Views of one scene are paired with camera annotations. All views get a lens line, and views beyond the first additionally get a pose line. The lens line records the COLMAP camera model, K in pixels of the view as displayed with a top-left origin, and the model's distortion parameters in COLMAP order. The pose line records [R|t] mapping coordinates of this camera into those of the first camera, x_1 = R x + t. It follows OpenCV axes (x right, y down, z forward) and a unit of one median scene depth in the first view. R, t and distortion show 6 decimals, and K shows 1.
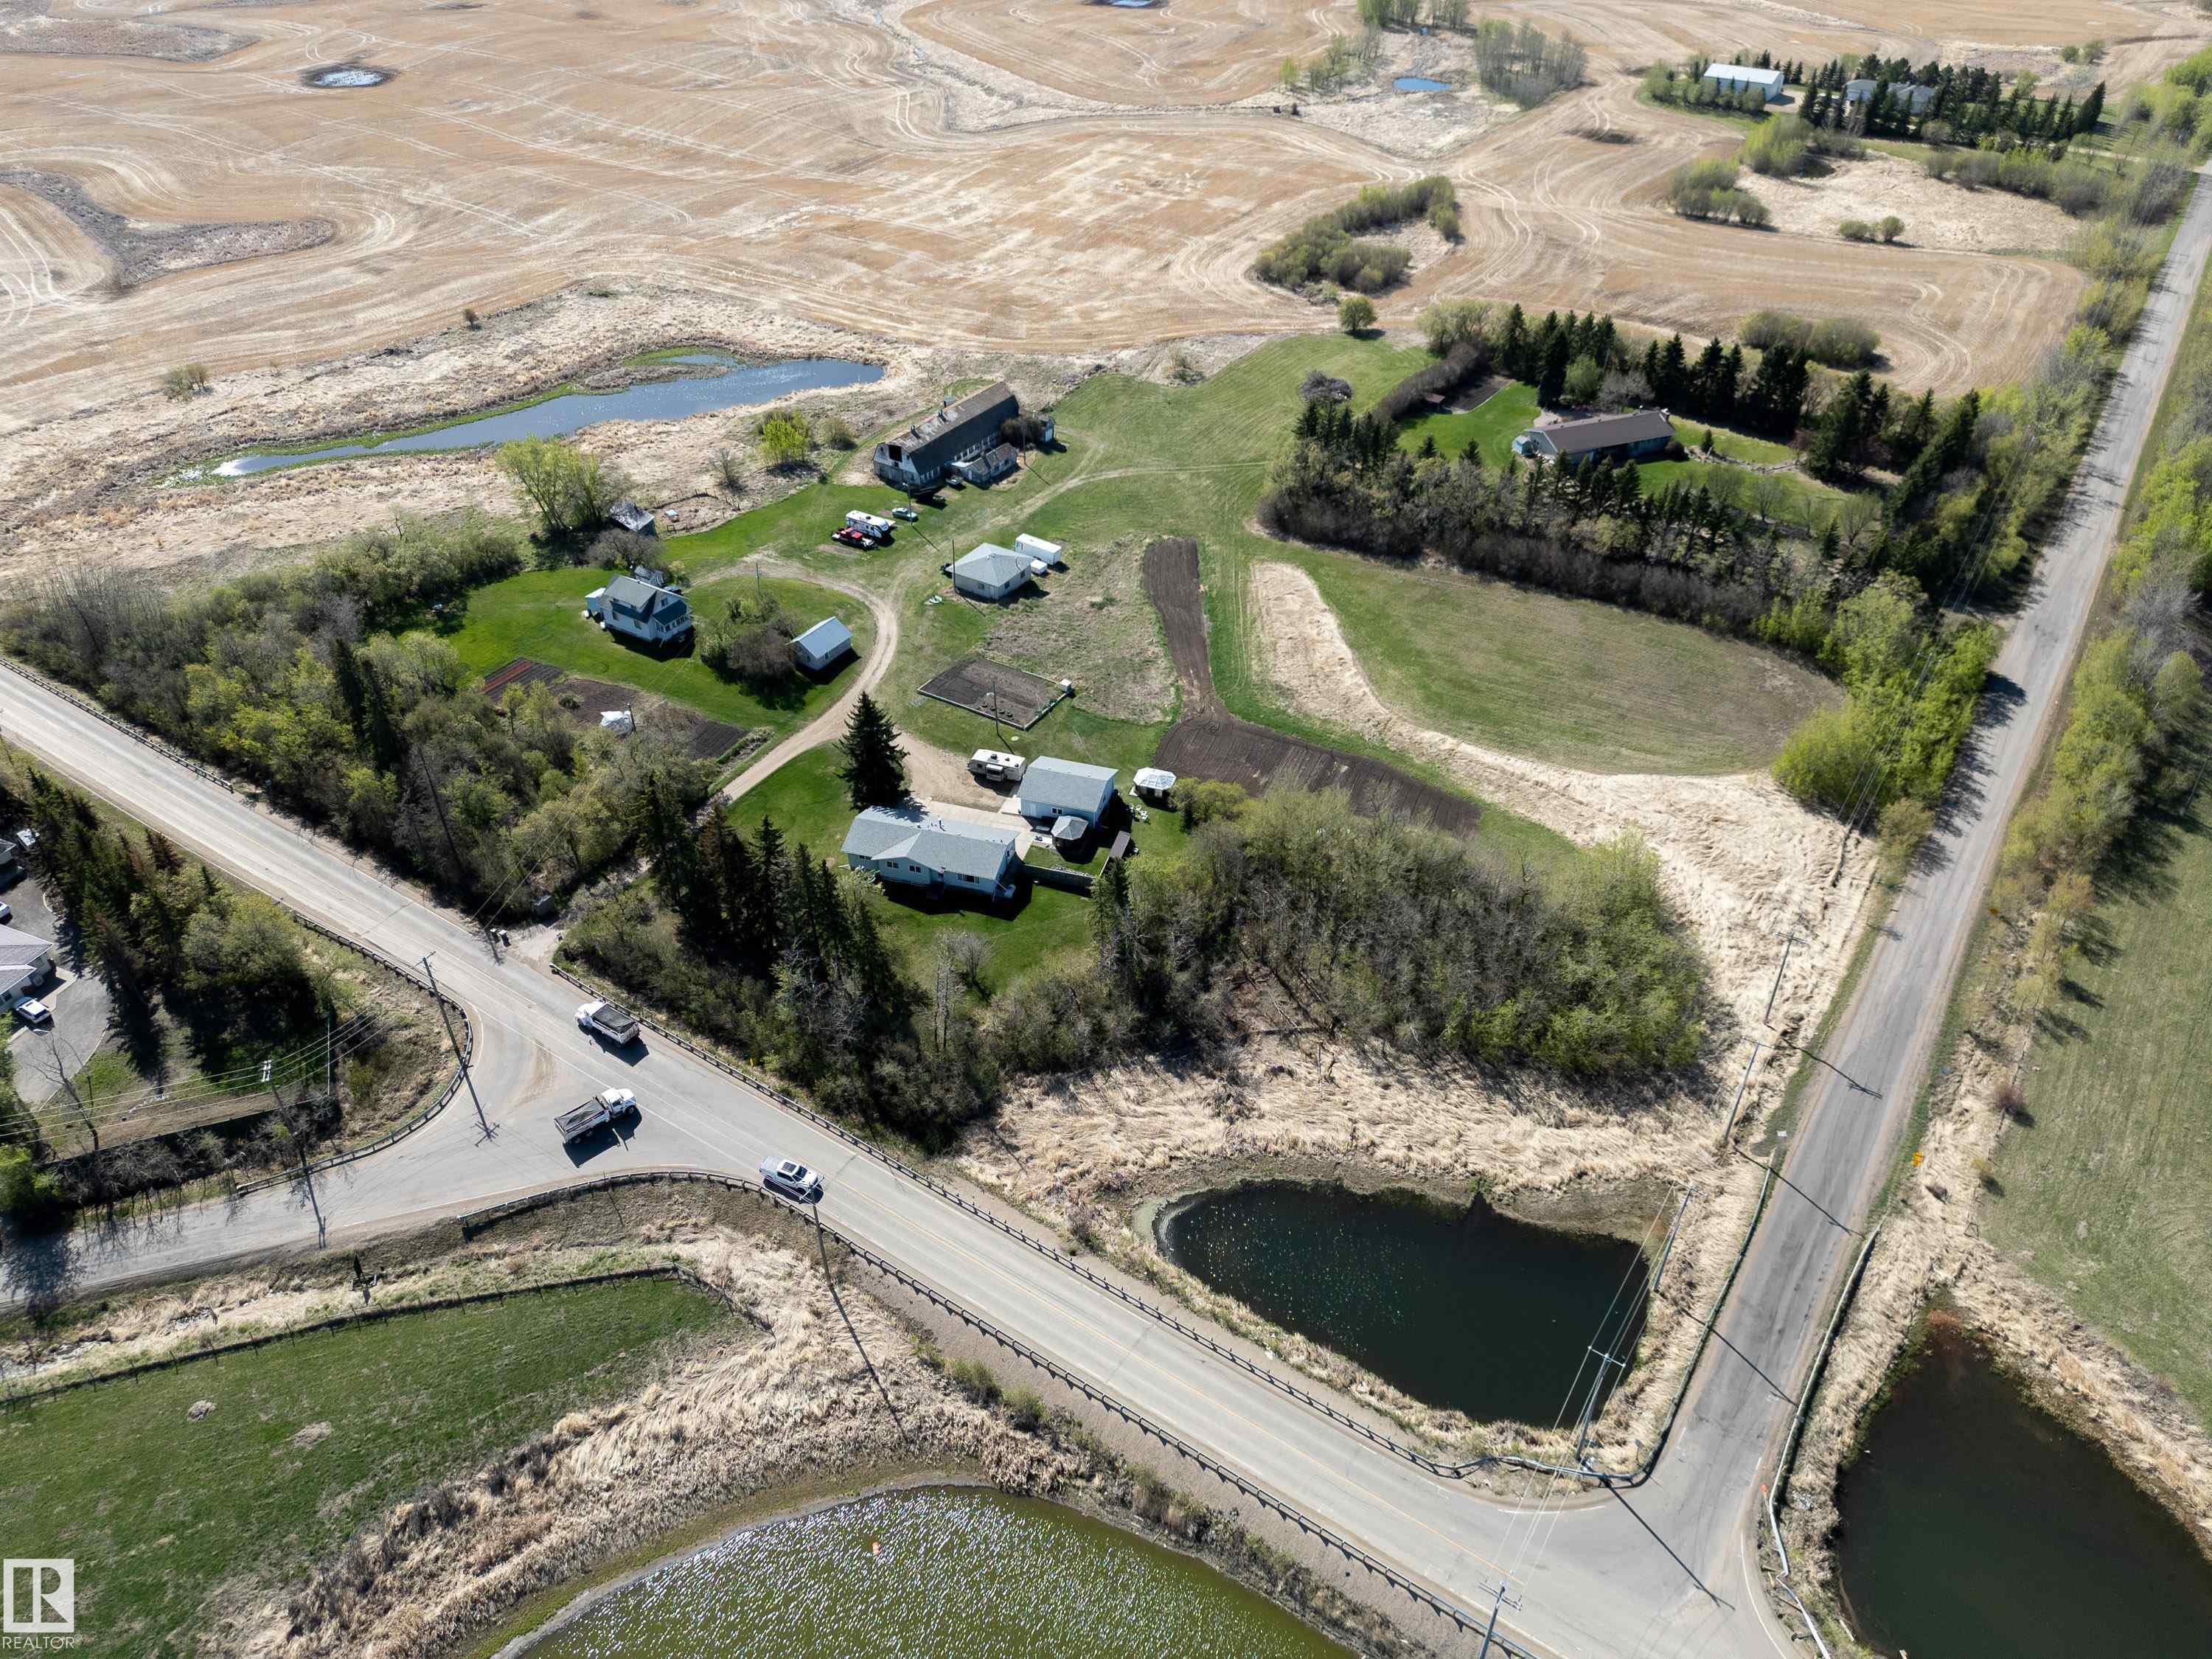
lens RADIAL K [[1502.1, 0, 1106.0], [0, 1502.1, 829.5], [0, 0, 1]] dist [0.041687, 0.000086]
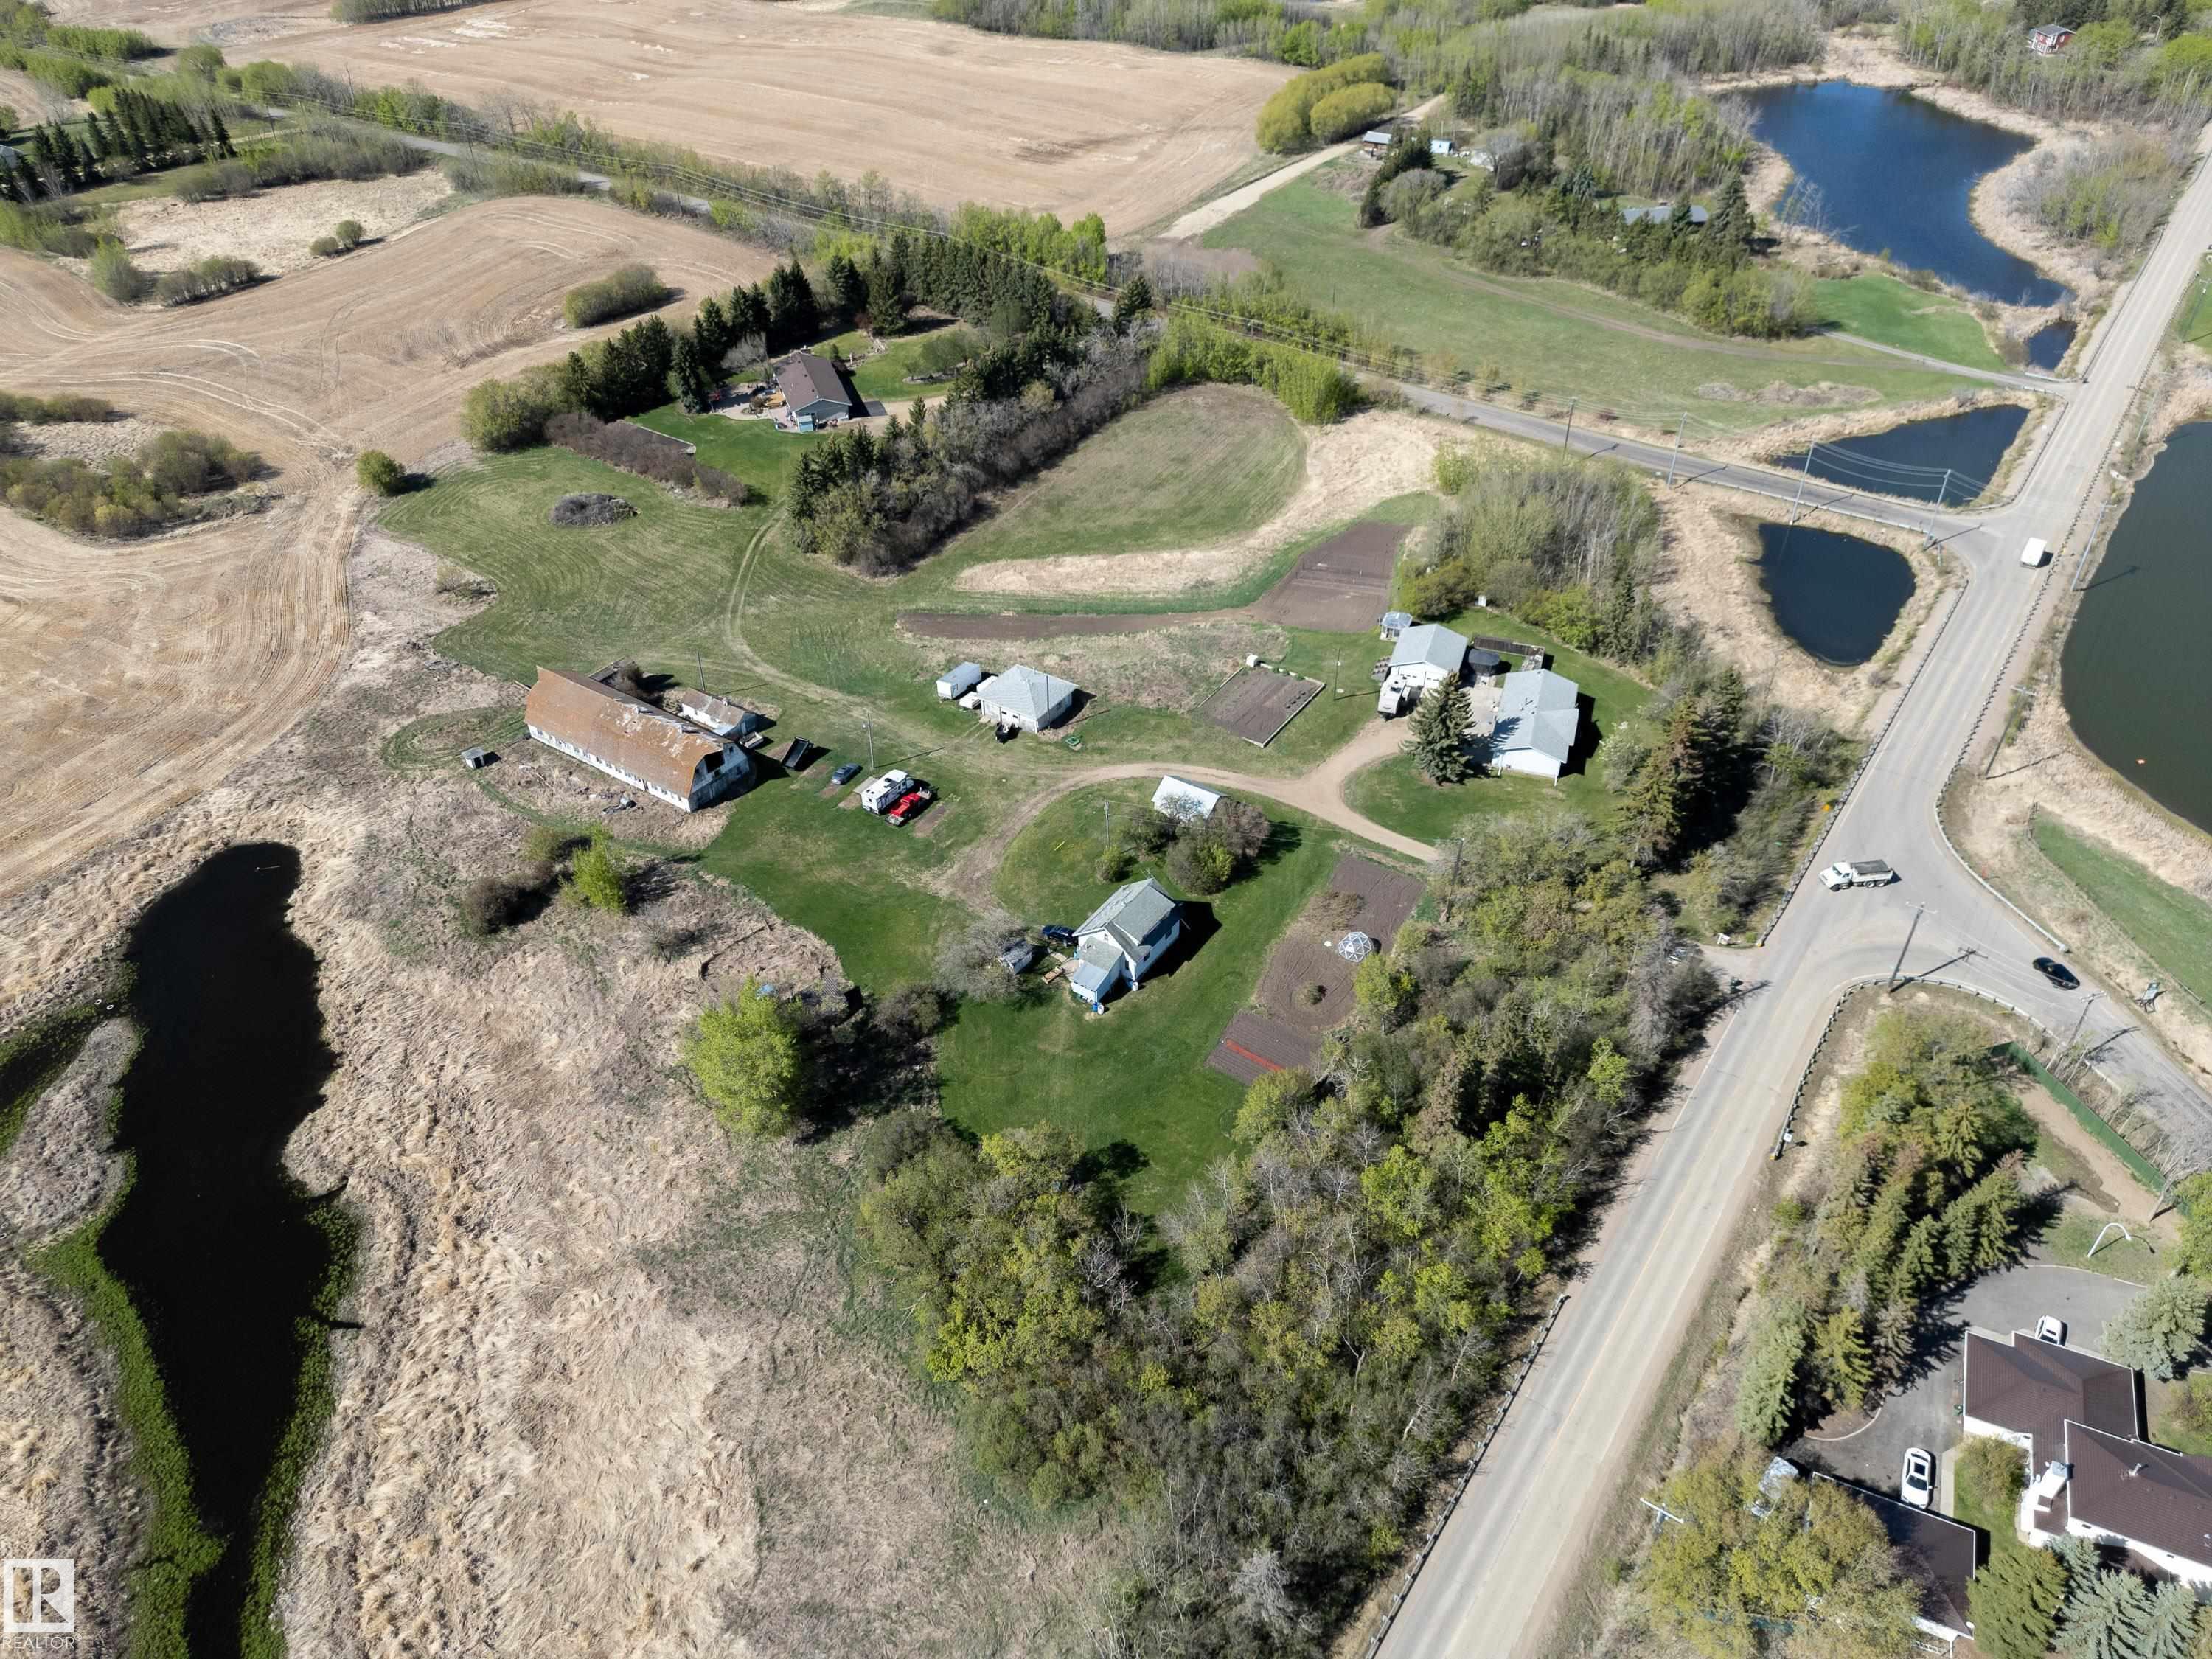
lens RADIAL K [[1581.3, 0, 1106.0], [0, 1581.3, 829.5], [0, 0, 1]] dist [0.049032, -0.000498]
pose [[0.032064, -0.604427, 0.796015, -0.865832], [0.626258, 0.632849, 0.455306, -0.522189], [-0.778956, 0.483912, 0.398818, 0.649583]]
